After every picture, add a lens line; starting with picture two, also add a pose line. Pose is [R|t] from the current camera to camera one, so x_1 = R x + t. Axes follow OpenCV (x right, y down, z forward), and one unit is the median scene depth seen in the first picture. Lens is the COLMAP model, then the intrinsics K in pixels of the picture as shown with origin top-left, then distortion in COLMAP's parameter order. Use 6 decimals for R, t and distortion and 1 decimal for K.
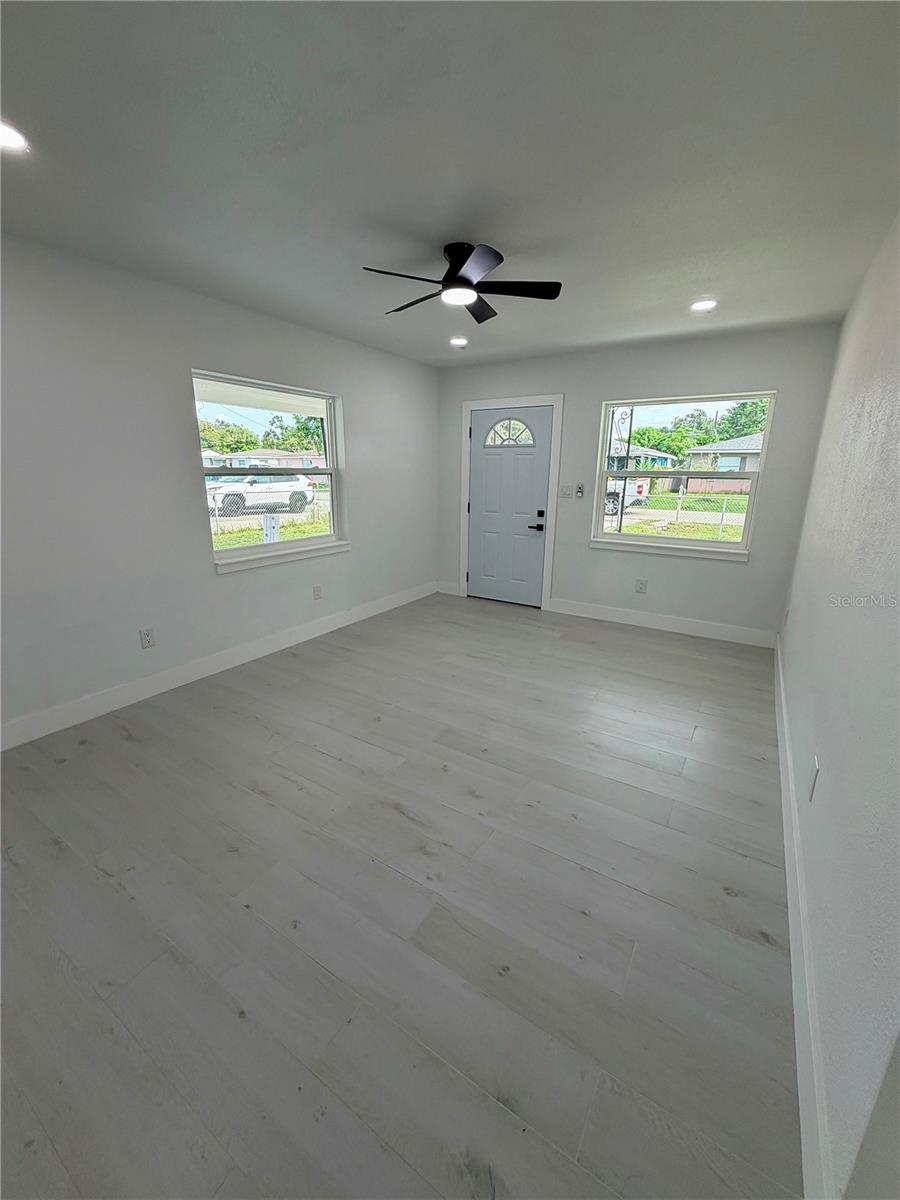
lens RADIAL K [[480.4, 0, 451.6], [0, 480.4, 596.7], [0, 0, 1]] dist [0.001559, -0.000009]
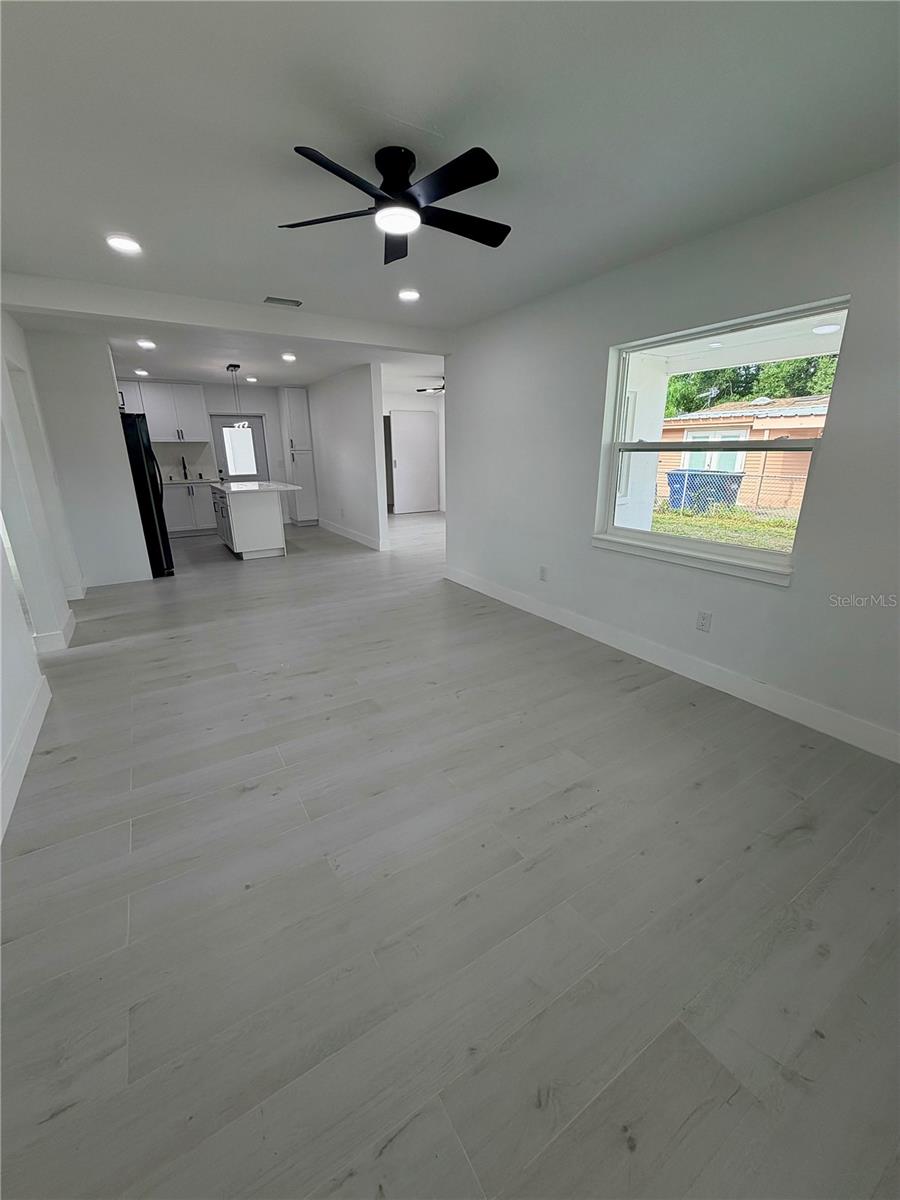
lens RADIAL K [[480.4, 0, 451.6], [0, 480.4, 596.7], [0, 0, 1]] dist [0.001559, -0.000009]
pose [[-0.433292, 0.259320, -0.863140, 0.706387], [-0.225540, 0.896038, 0.382424, -0.337007], [0.872576, 0.360374, -0.329759, 1.341668]]
